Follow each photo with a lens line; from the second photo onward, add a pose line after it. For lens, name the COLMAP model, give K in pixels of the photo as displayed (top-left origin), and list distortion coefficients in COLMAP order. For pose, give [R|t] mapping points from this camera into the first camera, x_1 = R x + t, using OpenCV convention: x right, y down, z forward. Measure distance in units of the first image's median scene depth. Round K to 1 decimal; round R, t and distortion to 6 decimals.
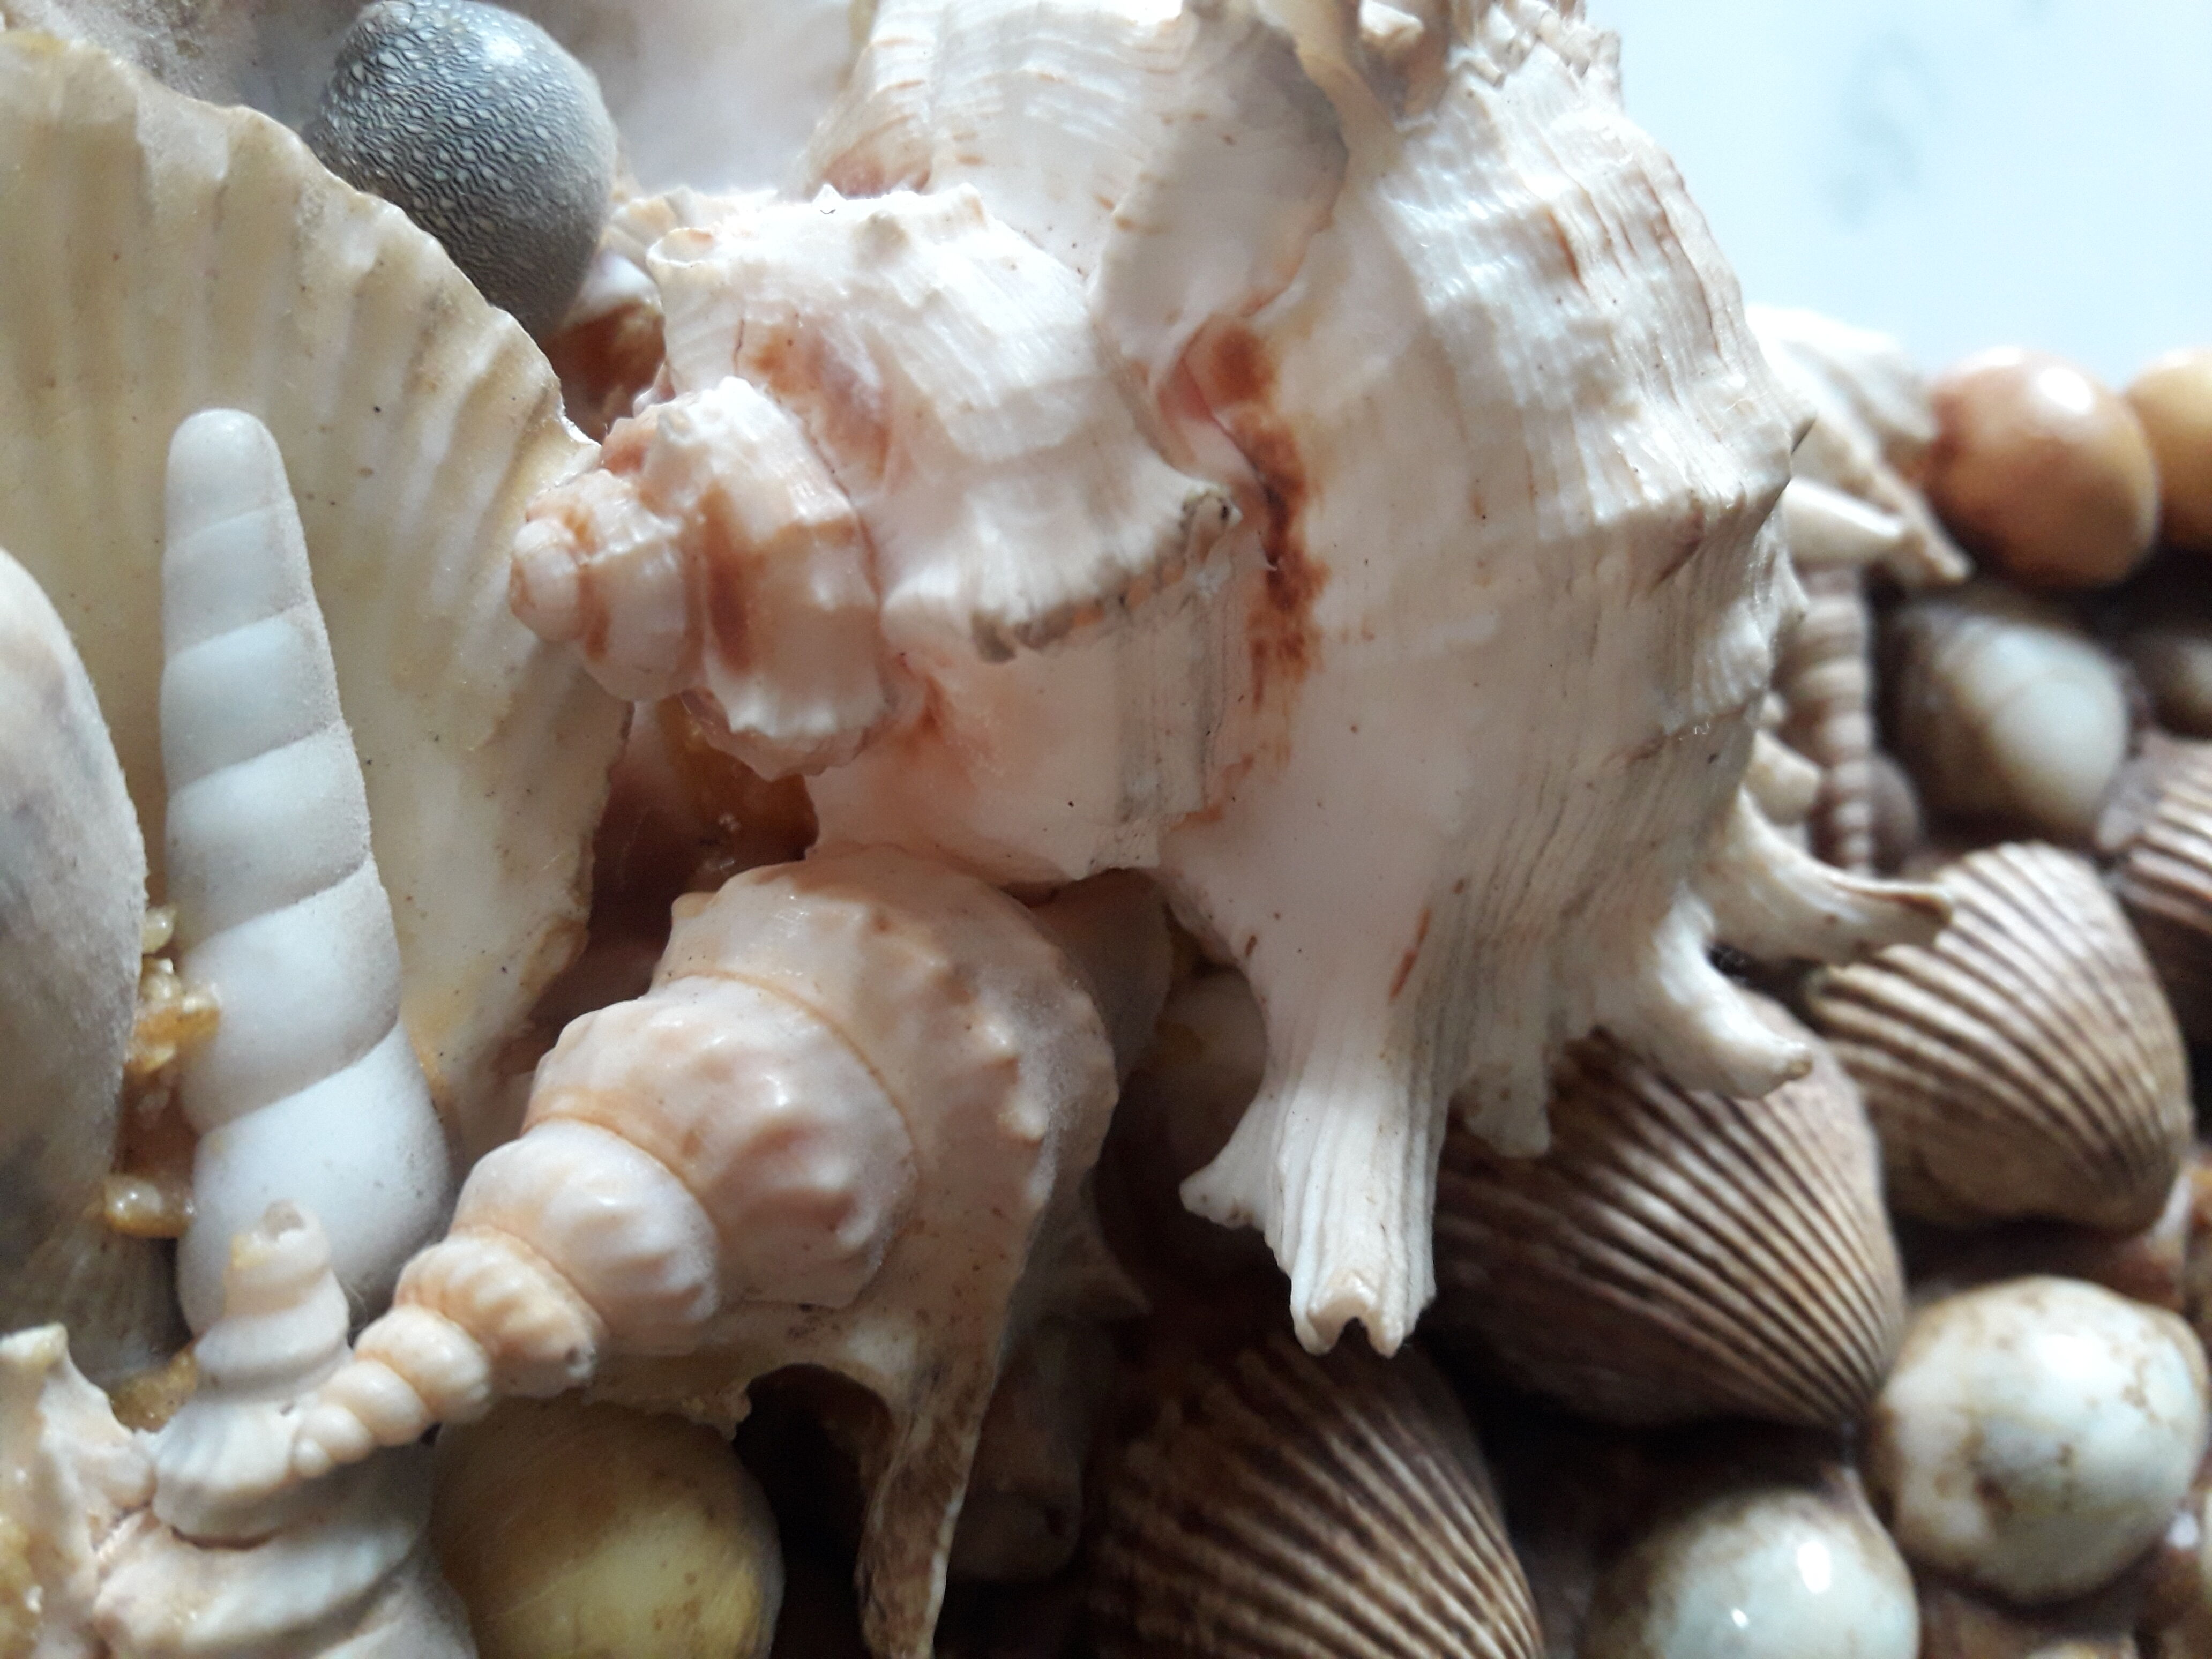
lens RADIAL K [[1849.5, 0, 1113.4], [0, 1849.5, 833.7], [0, 0, 1]] dist [0.001807, -0.195687]
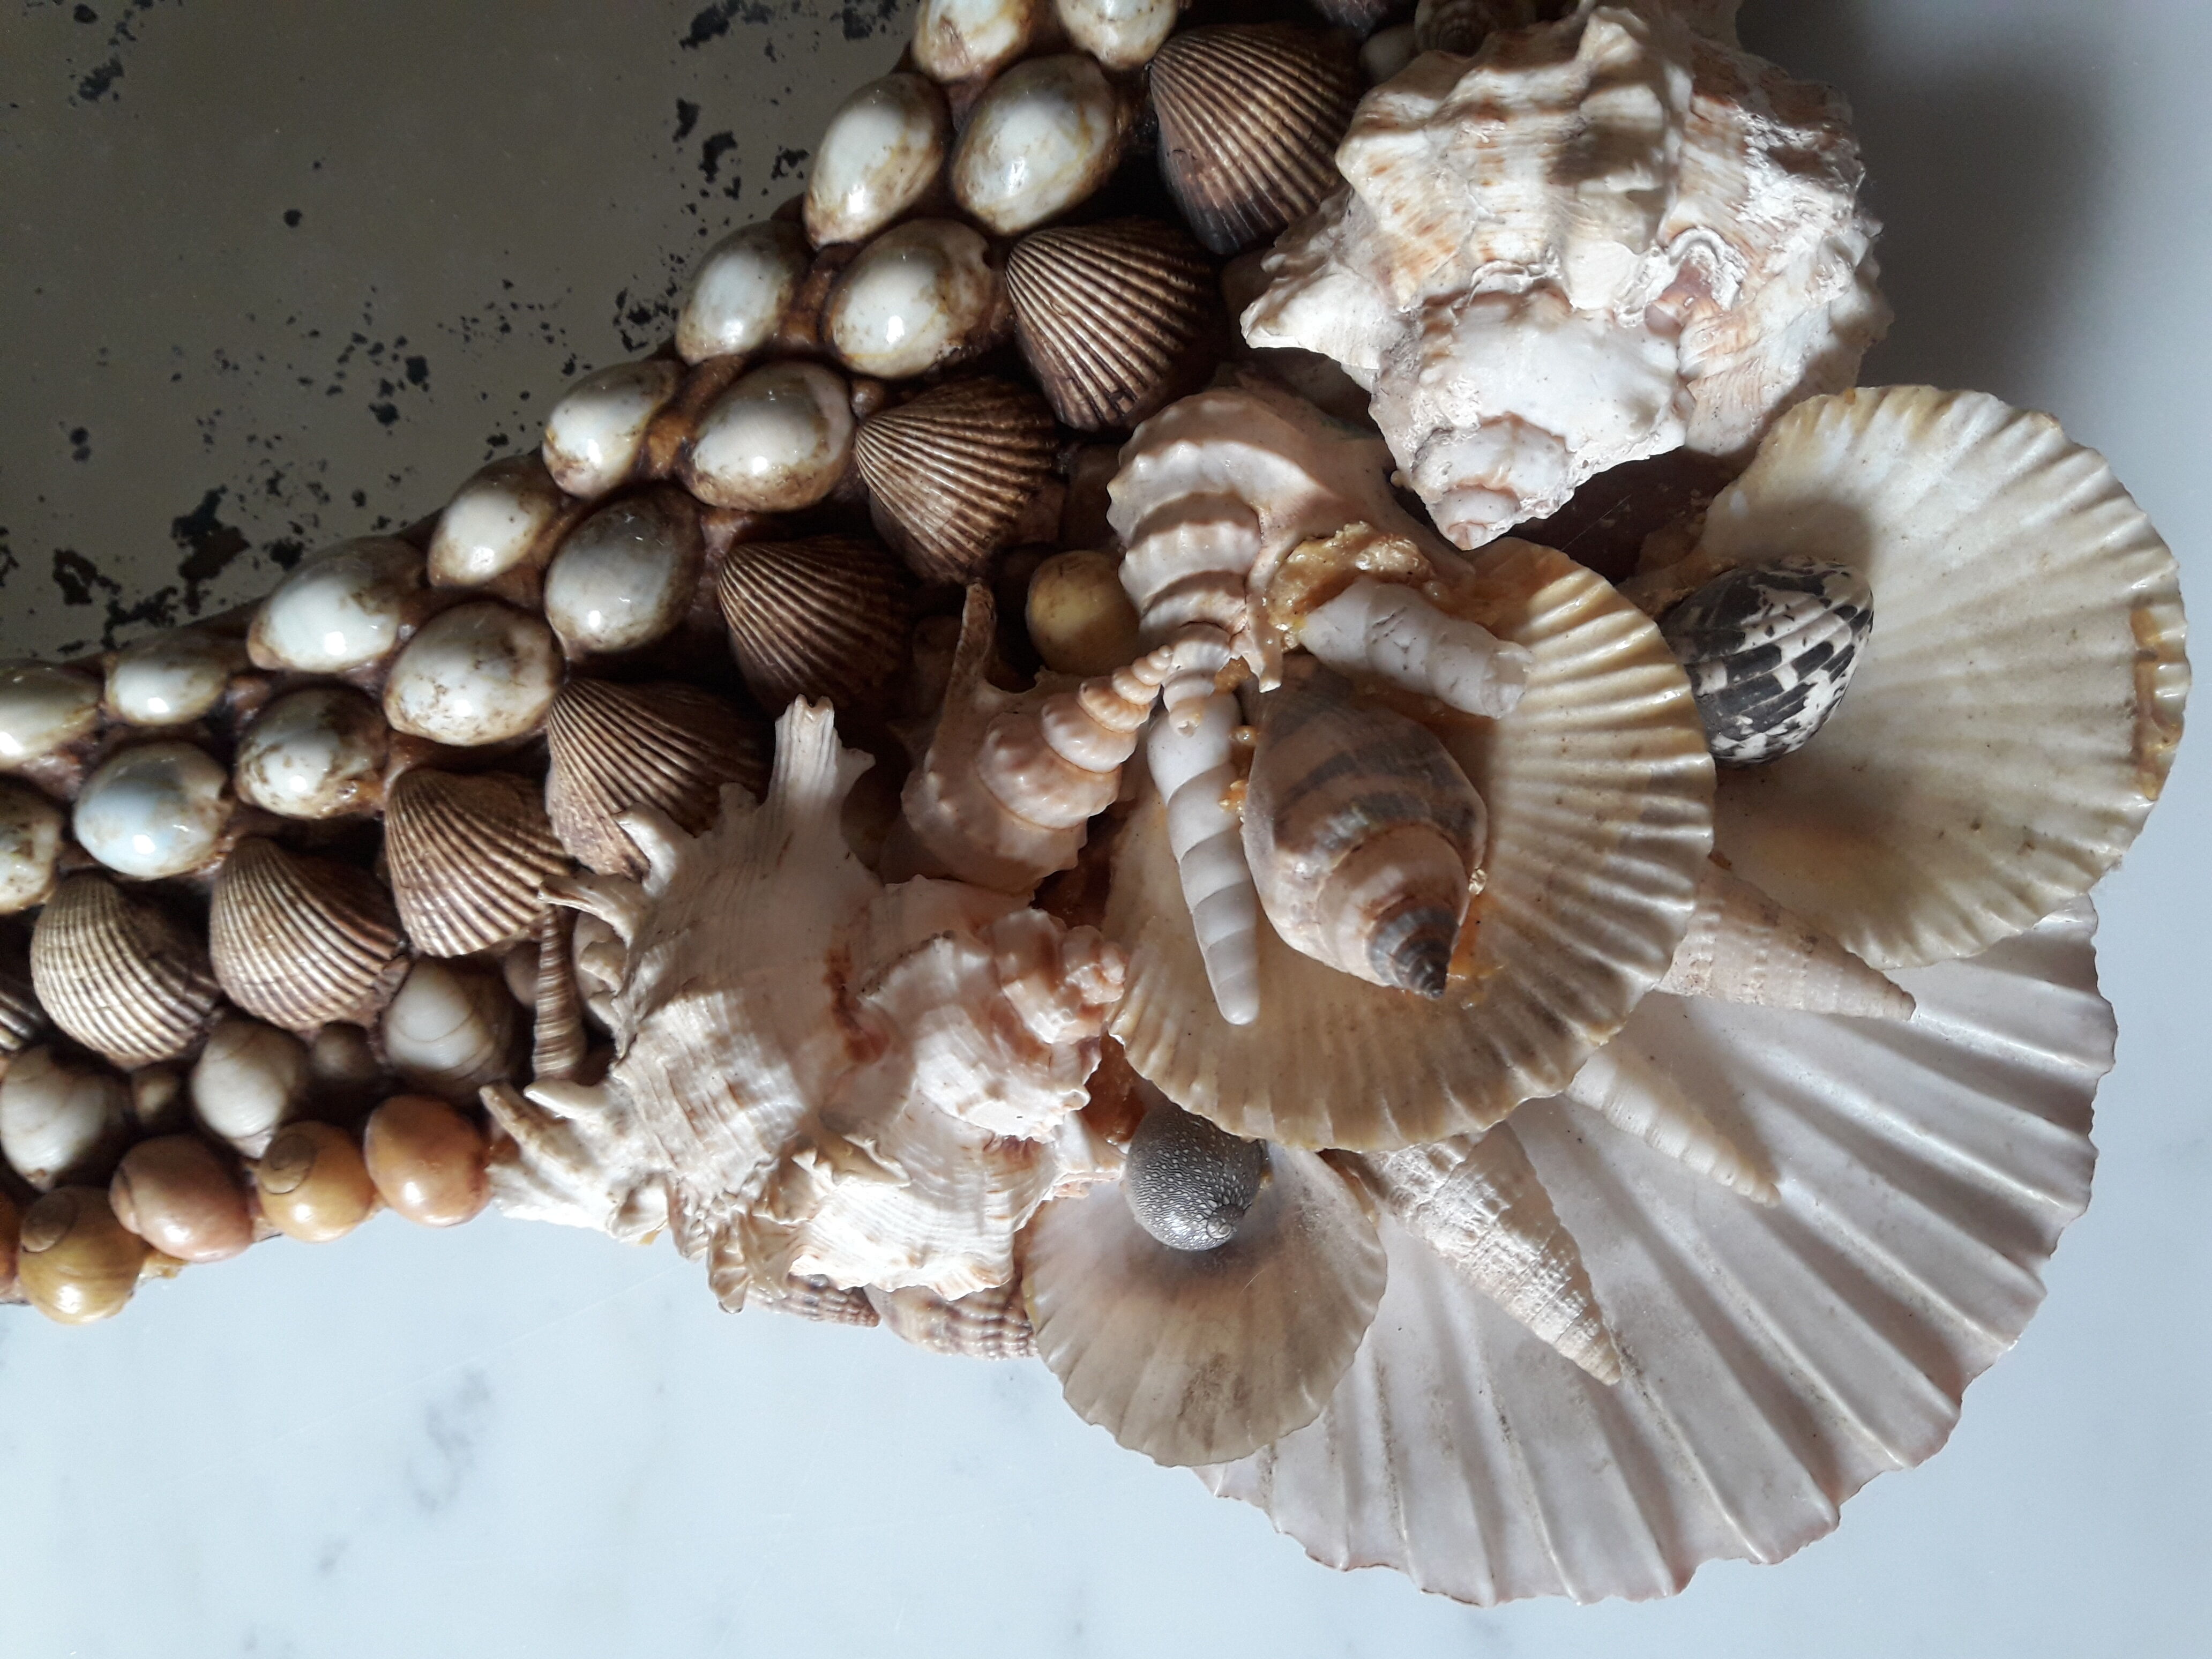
lens RADIAL K [[1849.5, 0, 1113.4], [0, 1849.5, 833.7], [0, 0, 1]] dist [0.001807, -0.195687]
pose [[-0.994016, 0.018744, -0.107617, -0.013704], [-0.045636, -0.966335, 0.253207, -0.537586], [-0.099247, 0.256603, 0.961408, -1.391670]]
